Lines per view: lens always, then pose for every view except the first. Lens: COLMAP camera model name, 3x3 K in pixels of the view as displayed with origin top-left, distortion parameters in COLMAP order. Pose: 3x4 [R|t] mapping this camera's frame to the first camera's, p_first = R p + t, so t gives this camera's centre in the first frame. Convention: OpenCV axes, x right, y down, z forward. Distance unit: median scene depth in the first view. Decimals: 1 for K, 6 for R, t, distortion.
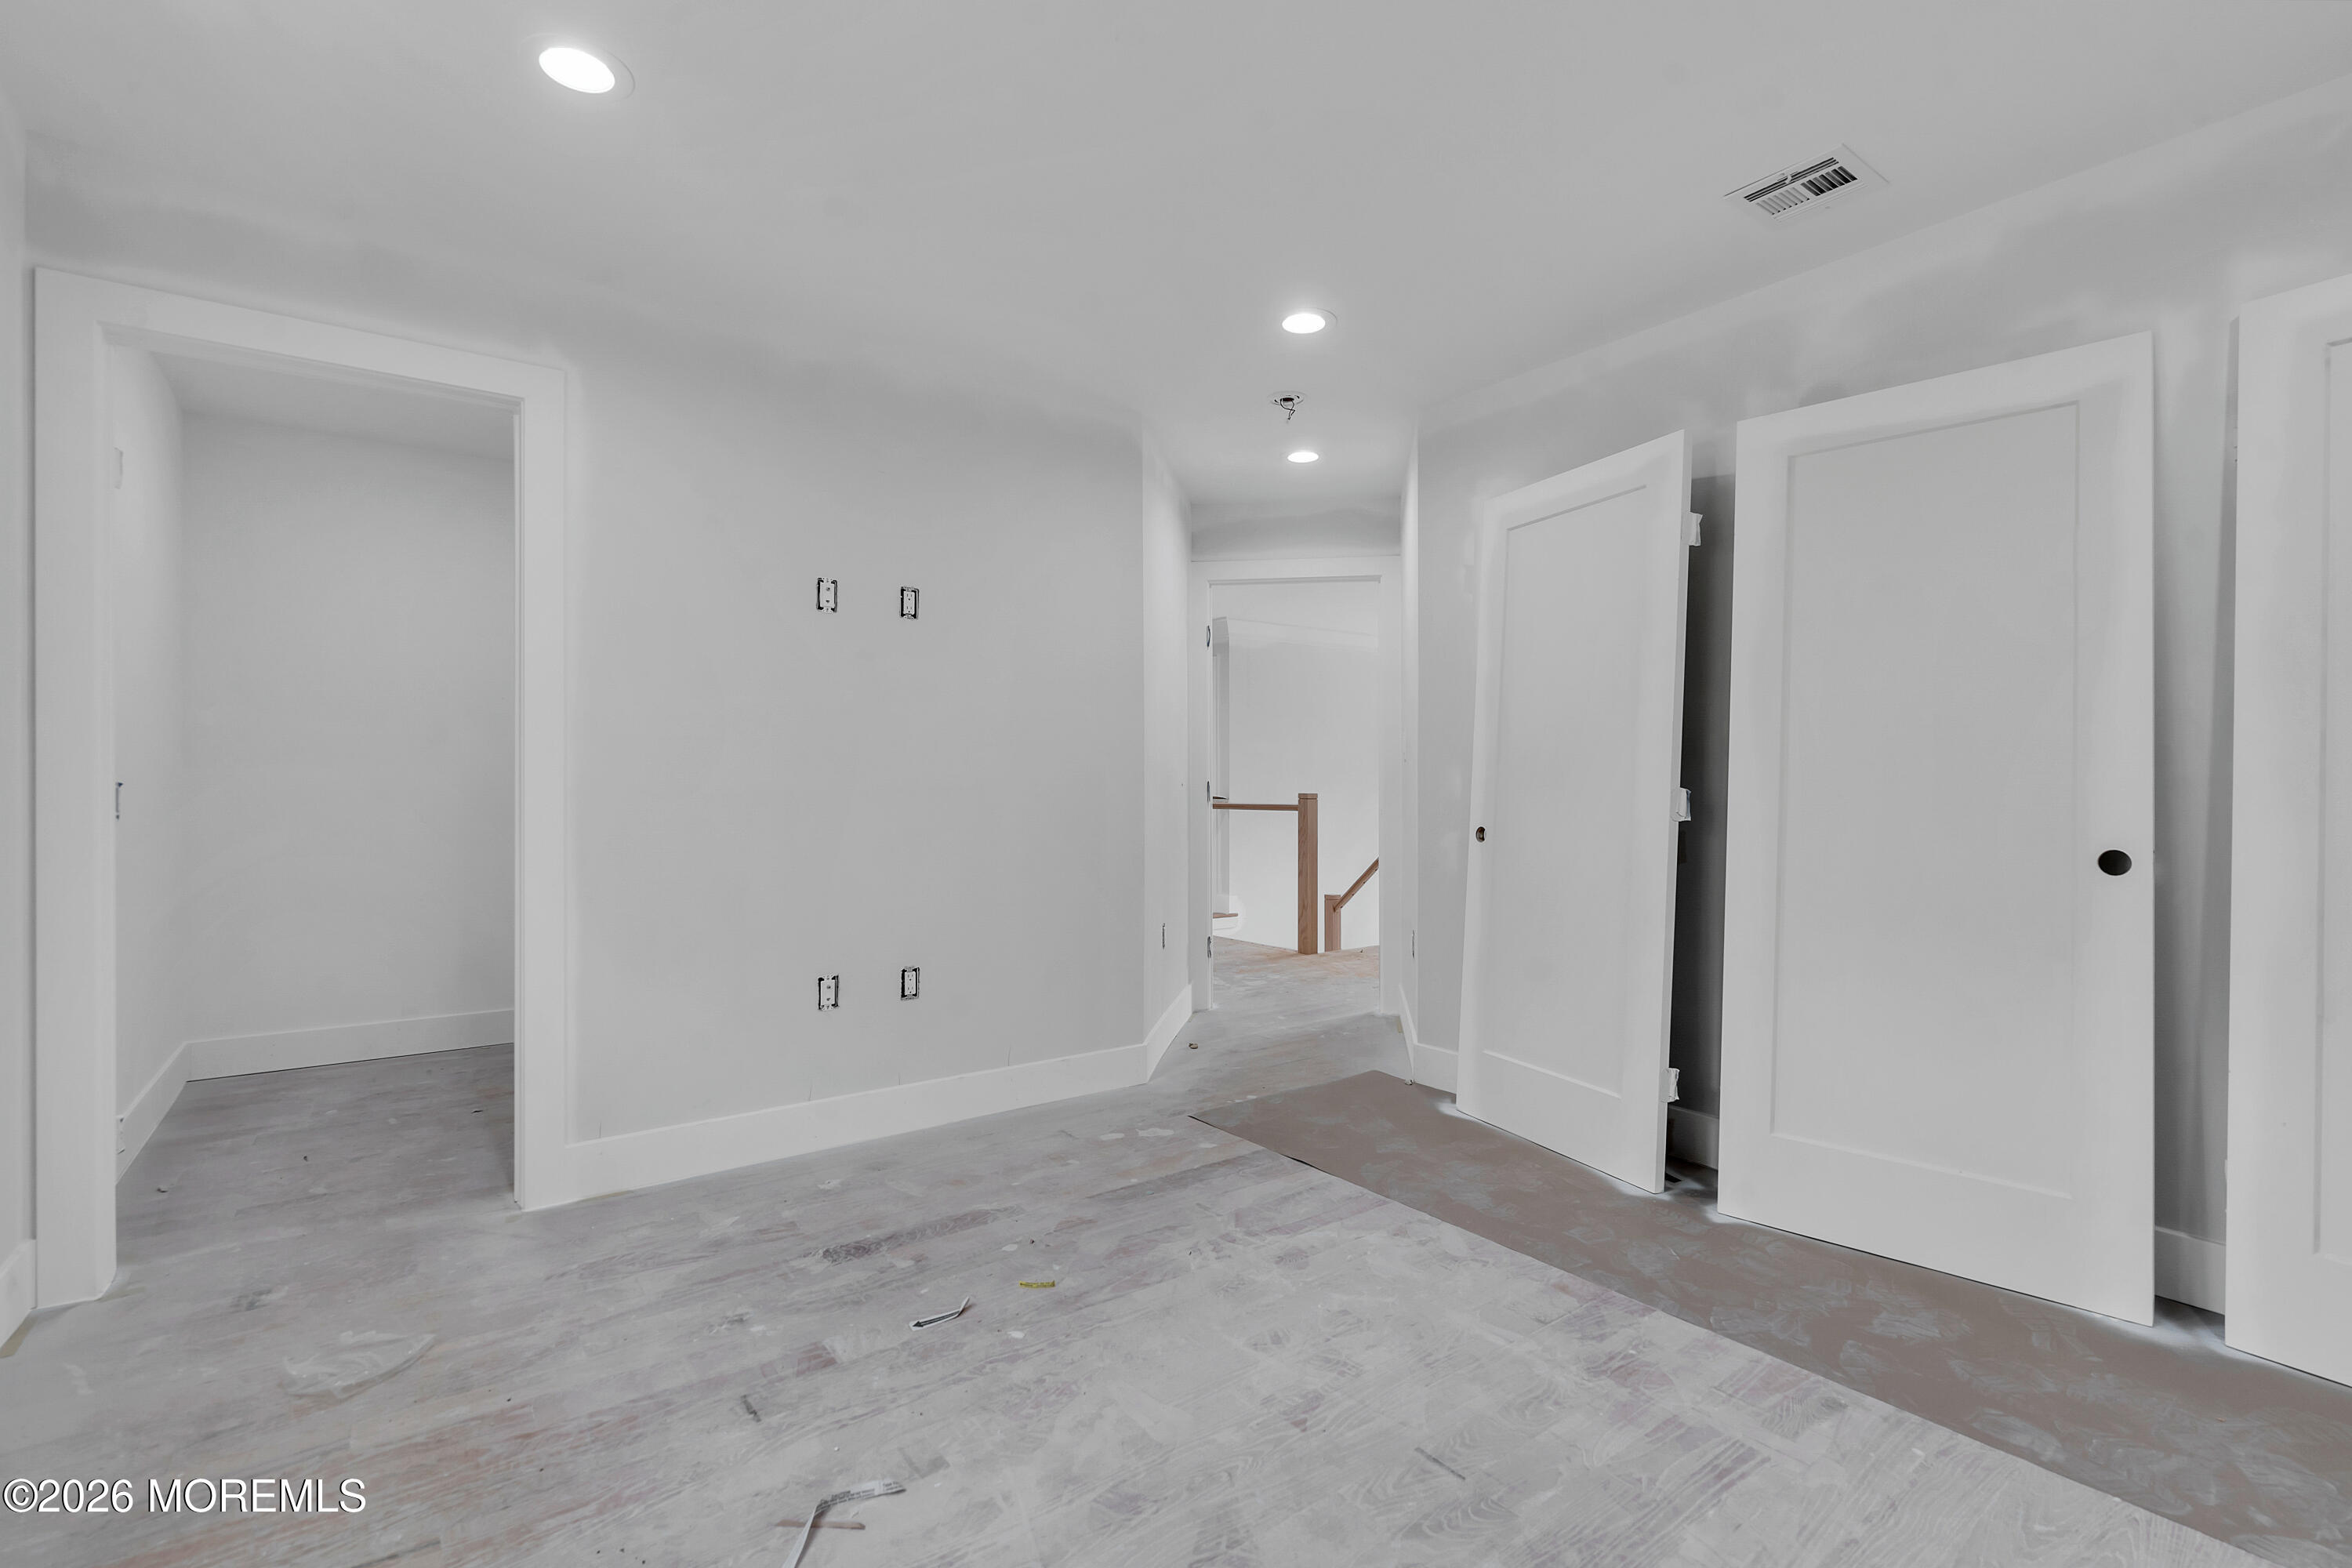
lens RADIAL K [[1075.5, 0, 1176.0], [0, 1075.5, 784.0], [0, 0, 1]] dist [0.000715, 0.000287]
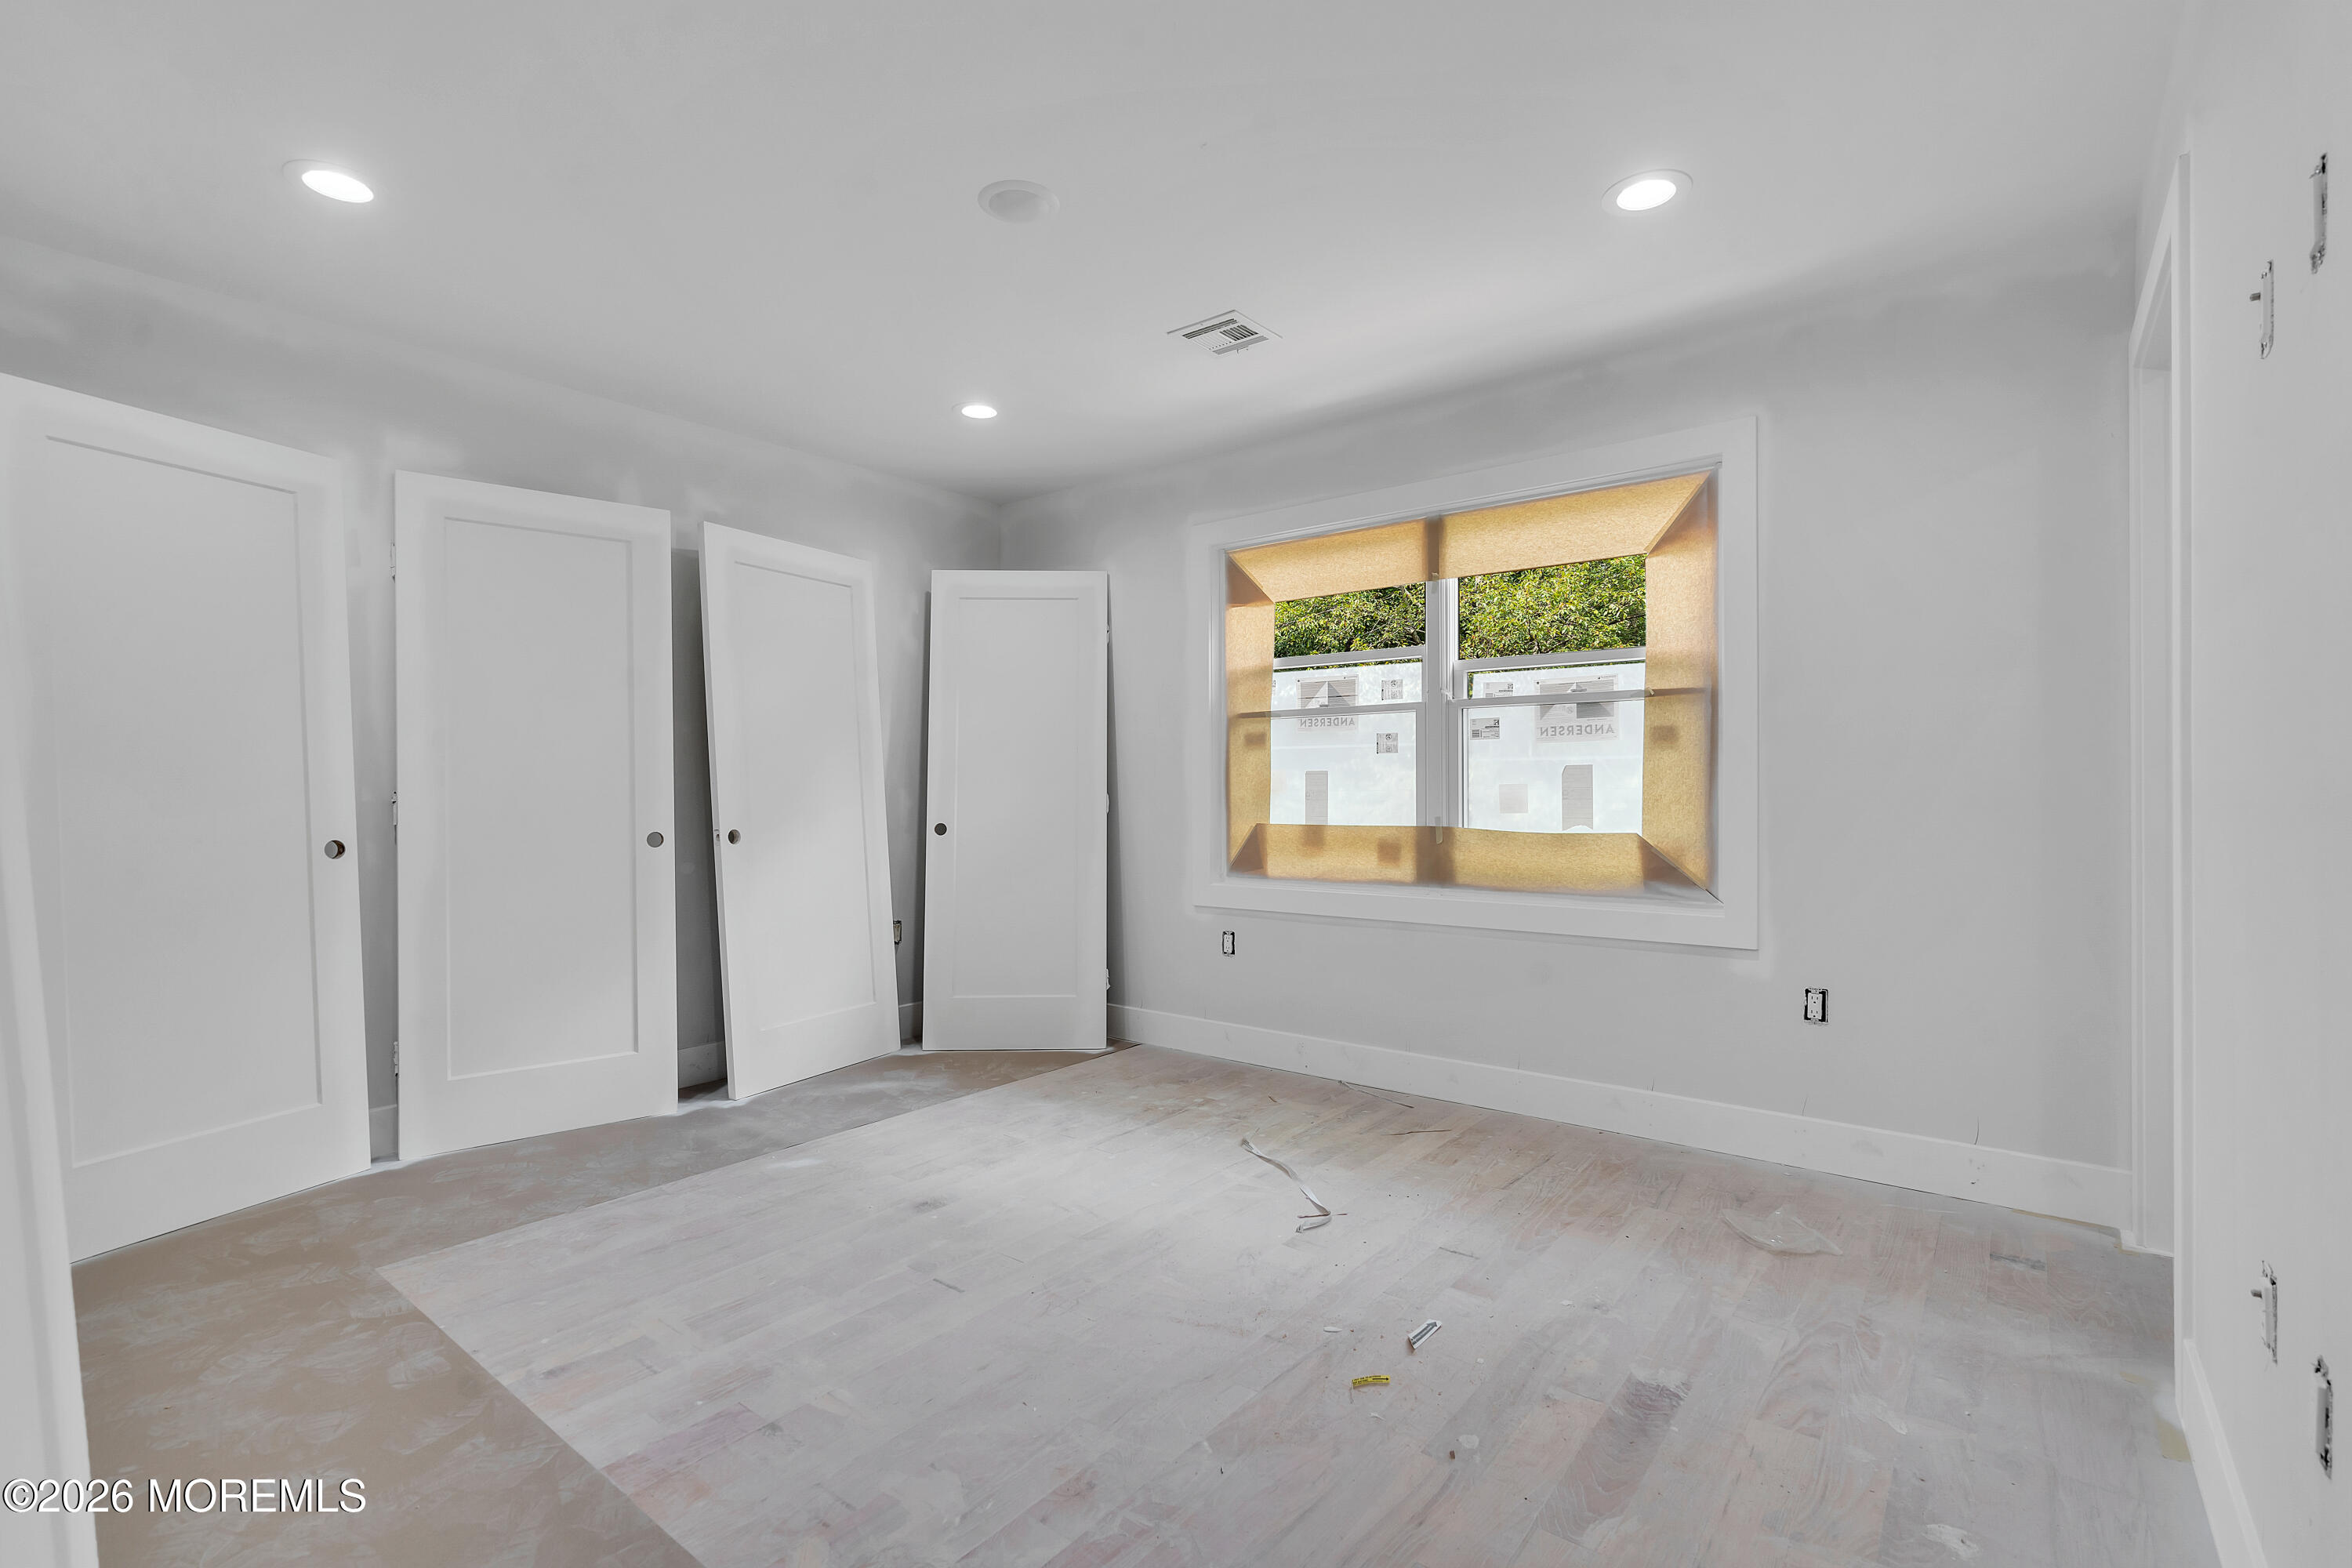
lens RADIAL K [[1075.5, 0, 1176.0], [0, 1075.5, 784.0], [0, 0, 1]] dist [0.000715, 0.000287]
pose [[-0.965825, 0.004219, -0.259161, 0.258081], [0.005300, 0.999980, -0.003472, -0.001578], [0.259141, -0.004727, -0.965828, 1.958822]]
